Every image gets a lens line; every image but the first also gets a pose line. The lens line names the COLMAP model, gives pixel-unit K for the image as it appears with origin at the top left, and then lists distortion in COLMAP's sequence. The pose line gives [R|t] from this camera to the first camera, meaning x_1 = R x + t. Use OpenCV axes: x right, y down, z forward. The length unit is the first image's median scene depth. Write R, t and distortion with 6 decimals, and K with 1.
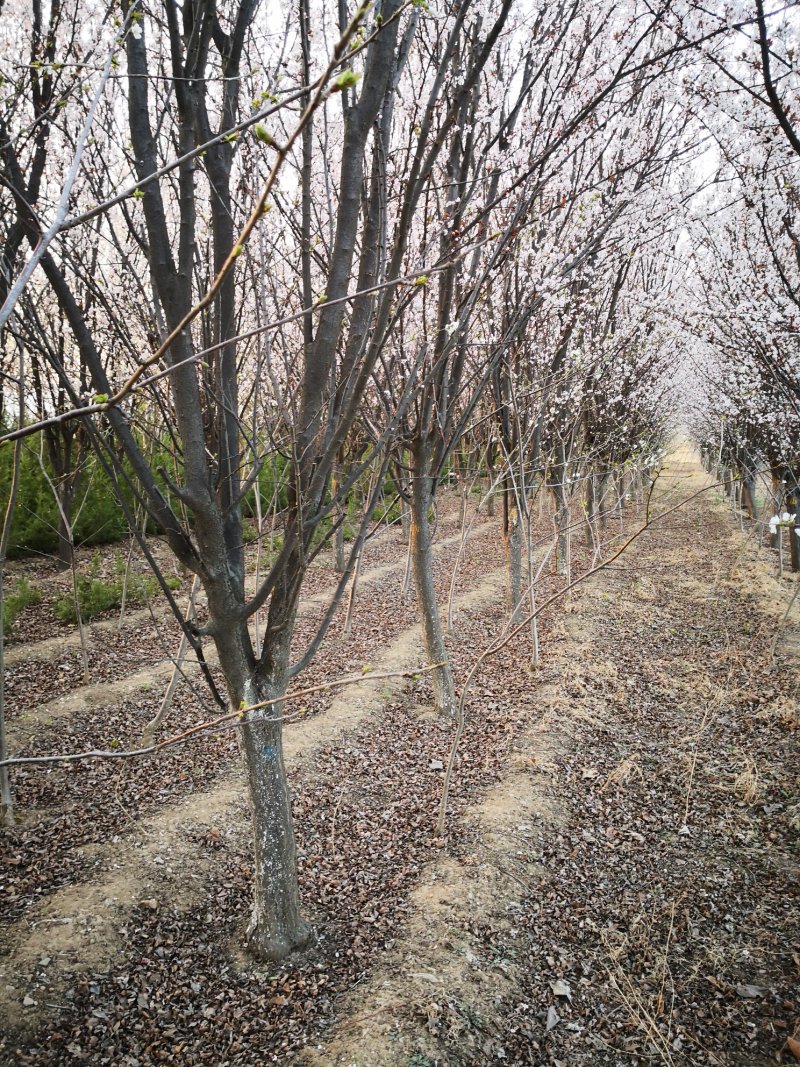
lens RADIAL K [[740.8, 0, 400.0], [0, 740.8, 533.5], [0, 0, 1]] dist [0.033973, -0.036552]
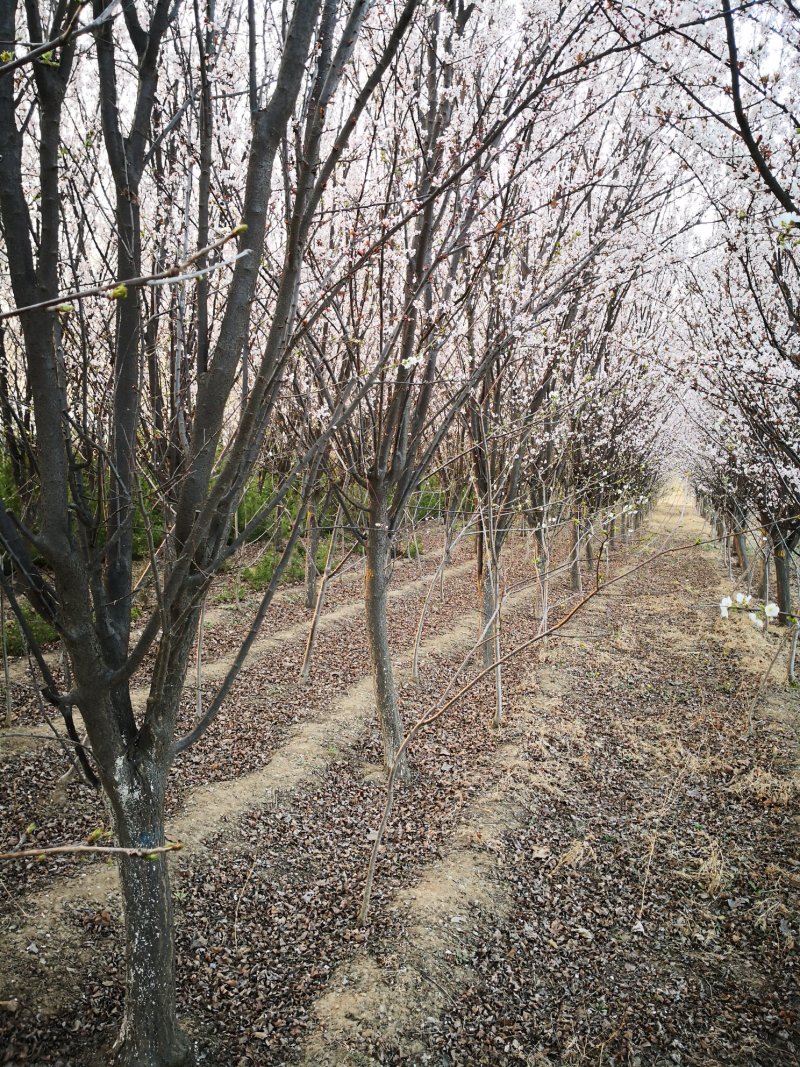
lens RADIAL K [[740.8, 0, 400.0], [0, 740.8, 533.5], [0, 0, 1]] dist [0.033973, -0.036552]
pose [[0.999116, 0.041733, 0.005009, 0.063920], [-0.041493, 0.998295, -0.041046, -0.023981], [-0.006713, 0.040802, 0.999145, 0.076823]]
